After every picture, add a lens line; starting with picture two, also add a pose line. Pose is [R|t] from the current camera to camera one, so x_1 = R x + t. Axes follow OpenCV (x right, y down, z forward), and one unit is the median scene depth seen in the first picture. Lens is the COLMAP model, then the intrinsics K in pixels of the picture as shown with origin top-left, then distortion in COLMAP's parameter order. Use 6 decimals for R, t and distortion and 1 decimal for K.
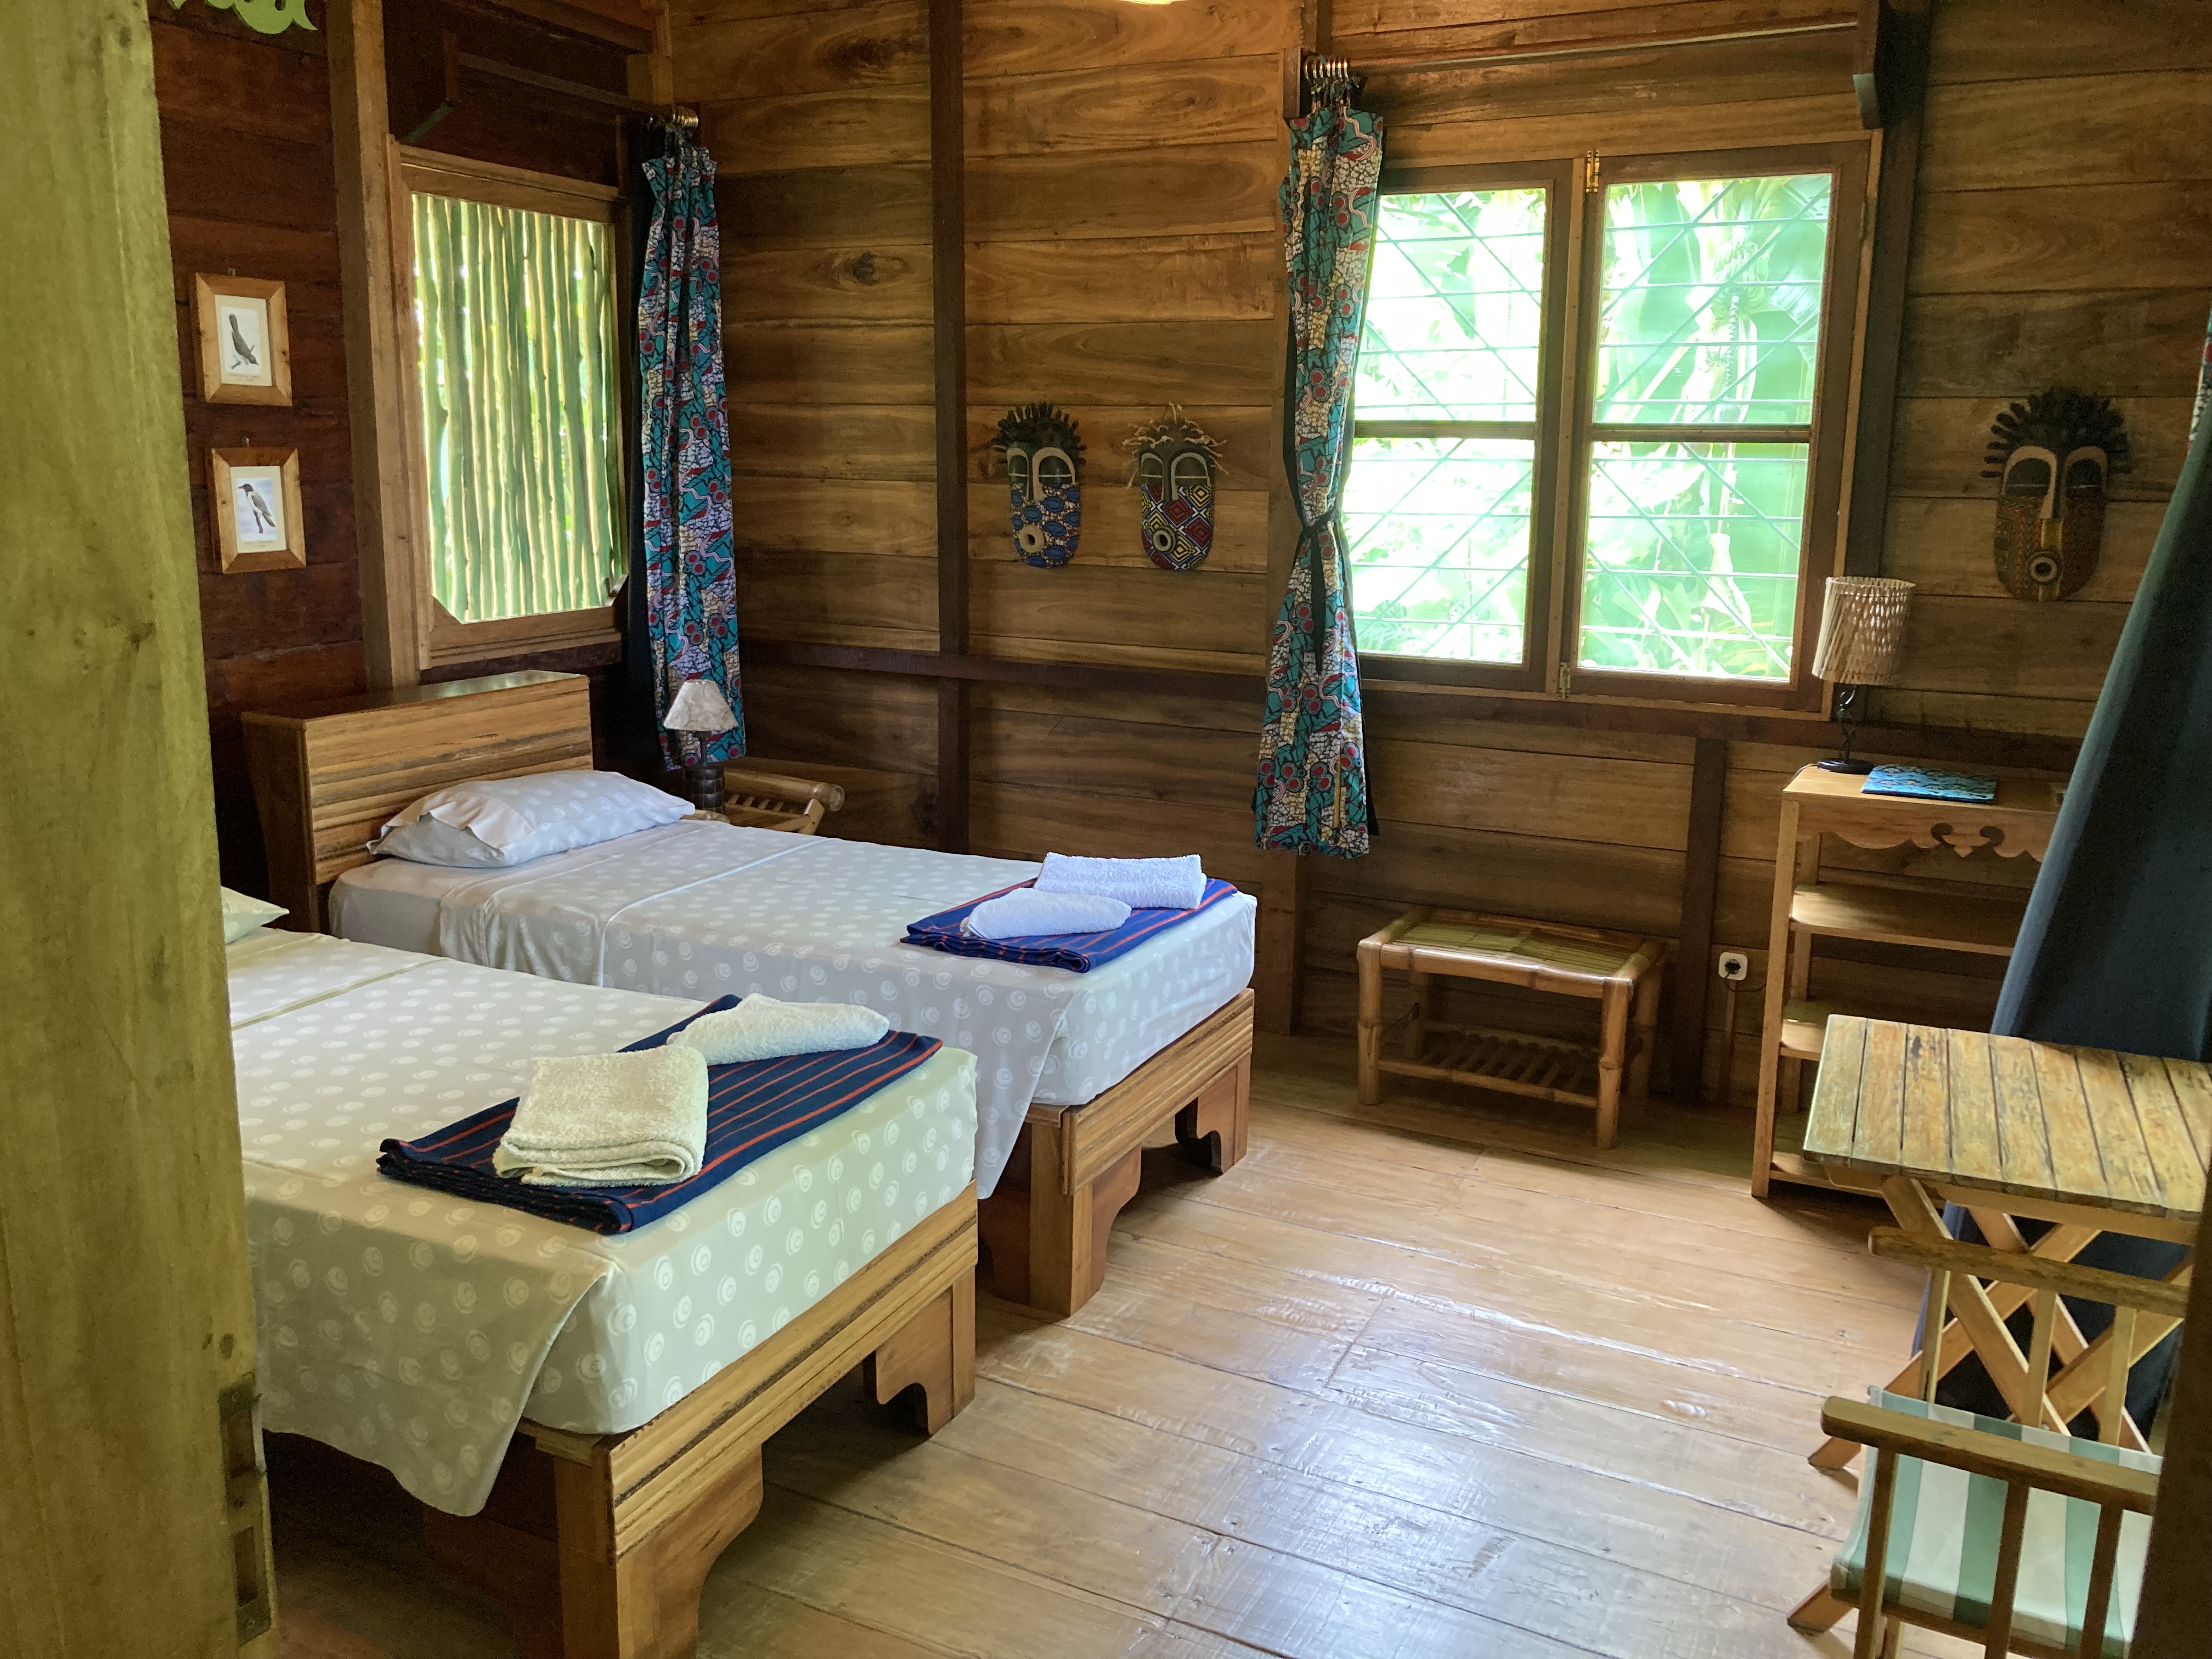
lens RADIAL K [[1799.4, 0, 1089.7], [0, 1799.4, 816.4], [0, 0, 1]] dist [0.008588, 0.002414]
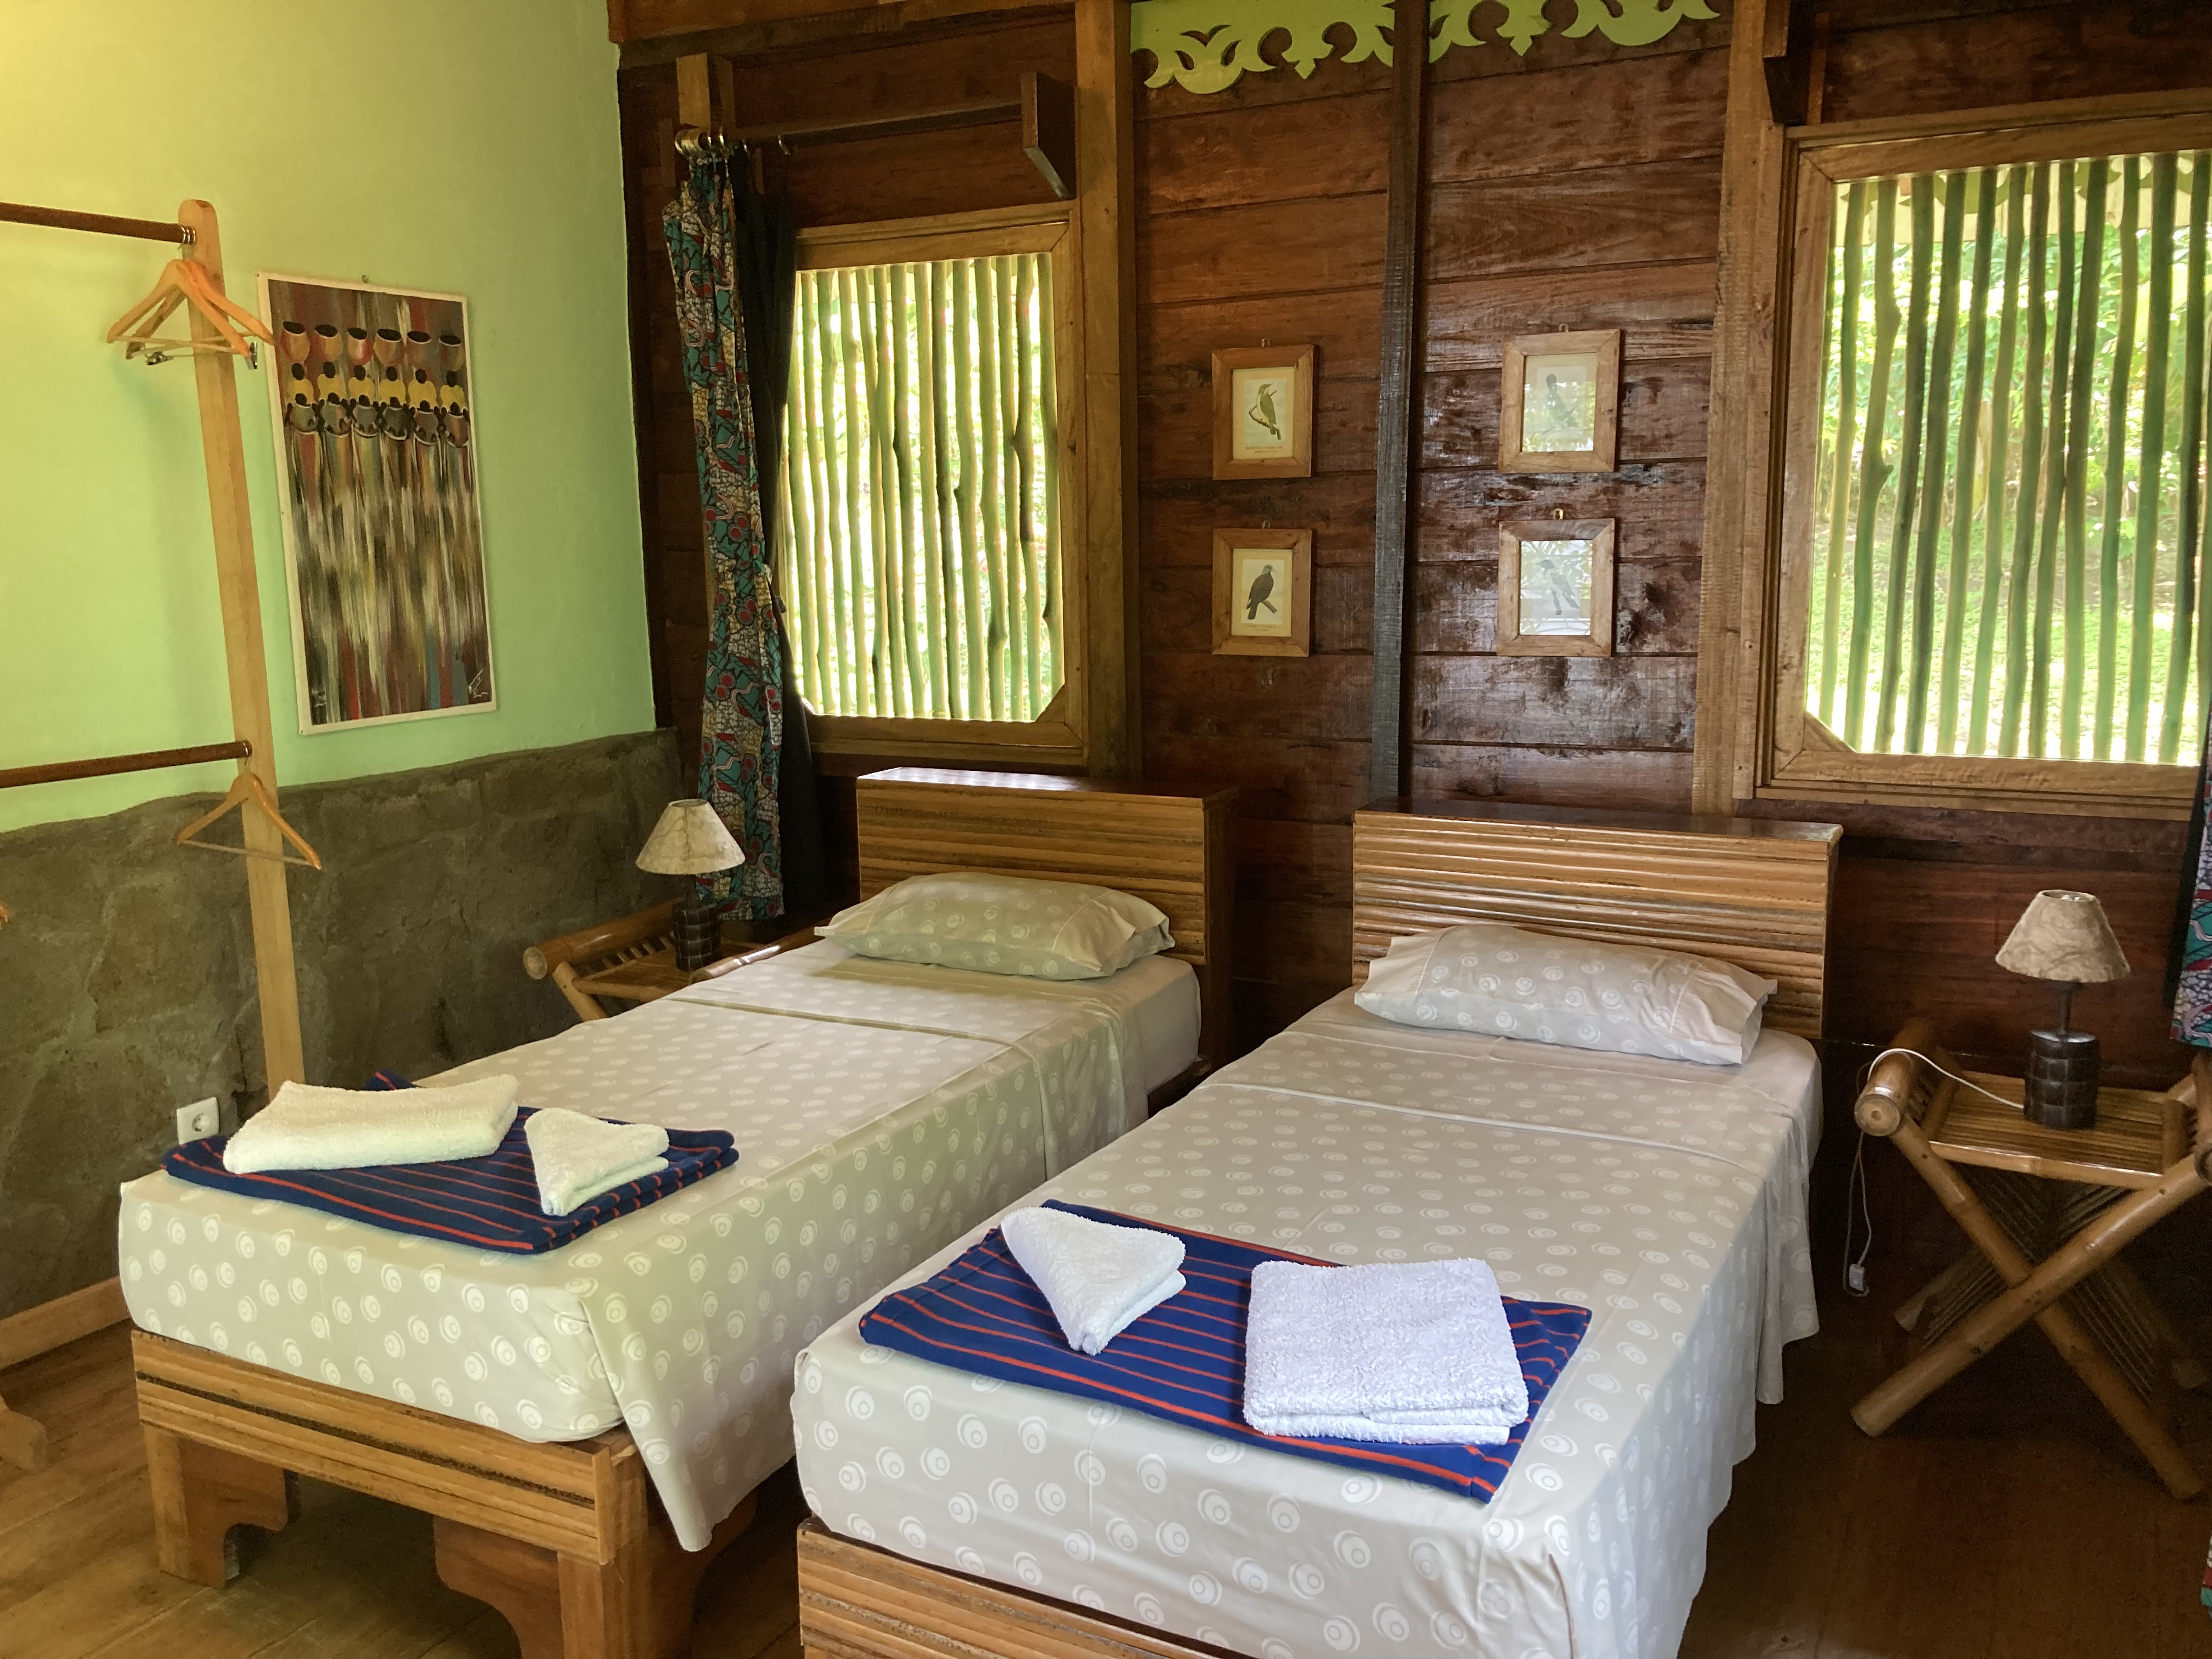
lens RADIAL K [[1799.4, 0, 1125.3], [0, 1799.4, 830.5], [0, 0, 1]] dist [0.008588, 0.002414]
pose [[-0.011760, 0.160583, -0.986952, 0.468222], [-0.192723, 0.968150, 0.159820, -0.161728], [0.981183, 0.192088, 0.019562, 0.826330]]
